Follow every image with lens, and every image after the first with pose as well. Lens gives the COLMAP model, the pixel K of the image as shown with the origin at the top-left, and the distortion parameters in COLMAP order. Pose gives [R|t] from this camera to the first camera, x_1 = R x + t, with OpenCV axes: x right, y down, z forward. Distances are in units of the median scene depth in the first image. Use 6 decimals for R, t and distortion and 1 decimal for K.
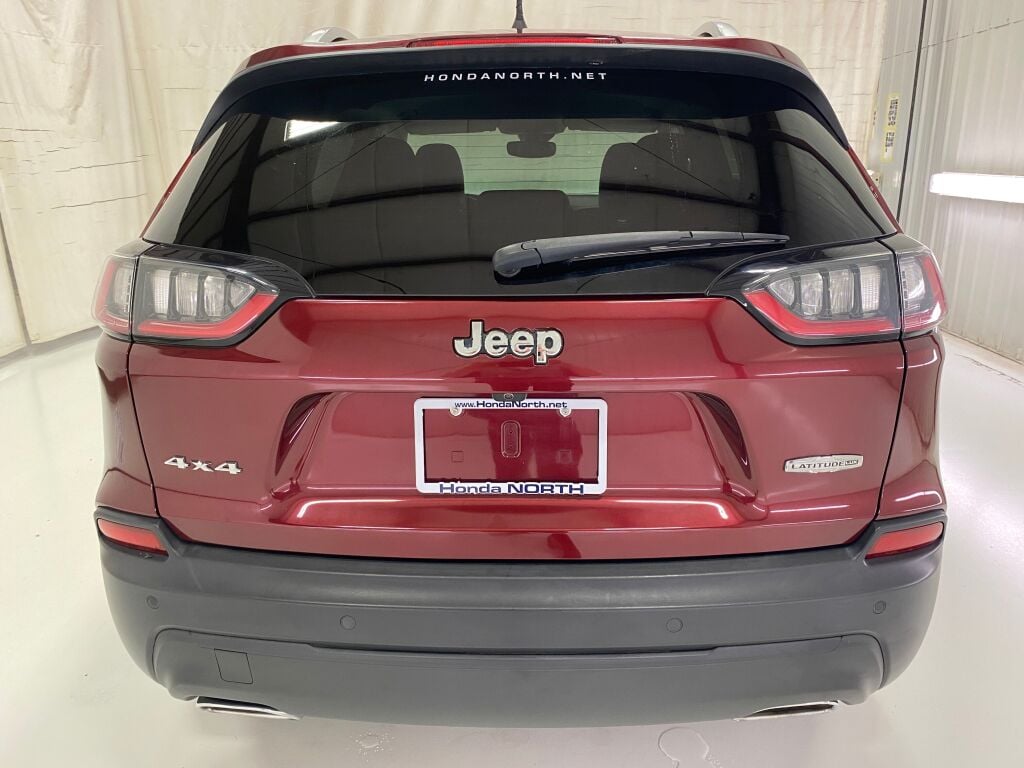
lens RADIAL K [[794.1, 0, 512.0], [0, 794.1, 384.0], [0, 0, 1]] dist [0.021603, -0.010961]
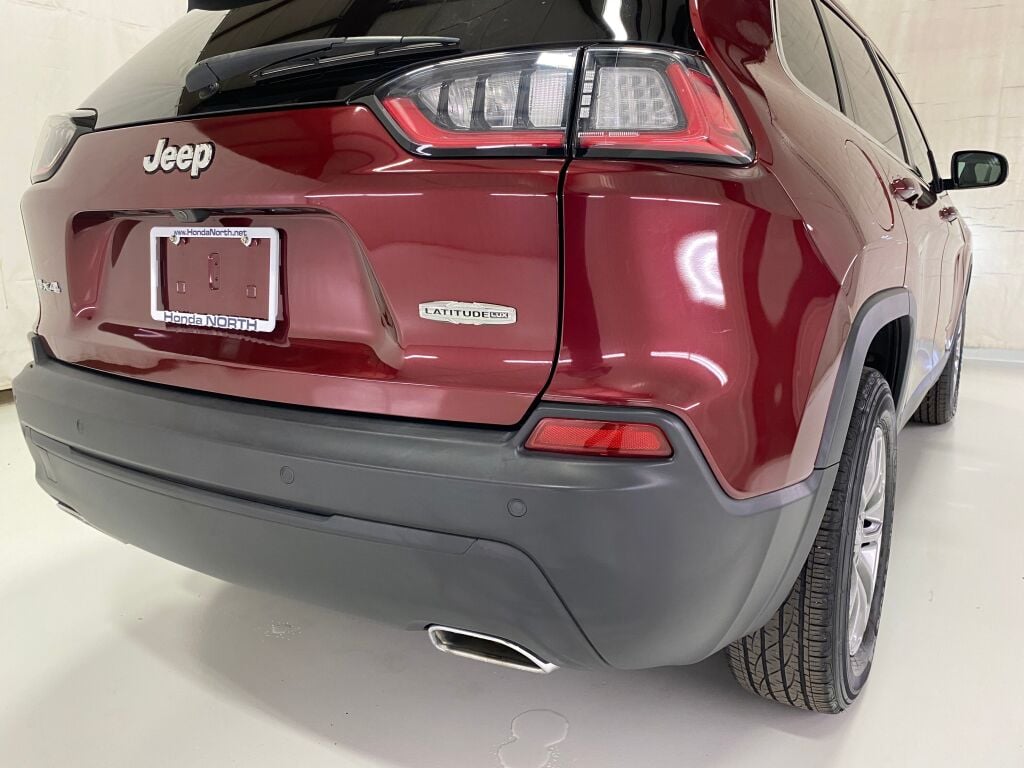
lens RADIAL K [[794.1, 0, 512.0], [0, 794.1, 384.0], [0, 0, 1]] dist [0.021603, -0.010961]
pose [[0.855043, 0.106850, -0.507430, 0.849317], [-0.150476, 0.987561, -0.045608, 0.201317], [0.496245, 0.115353, 0.860485, 0.347758]]
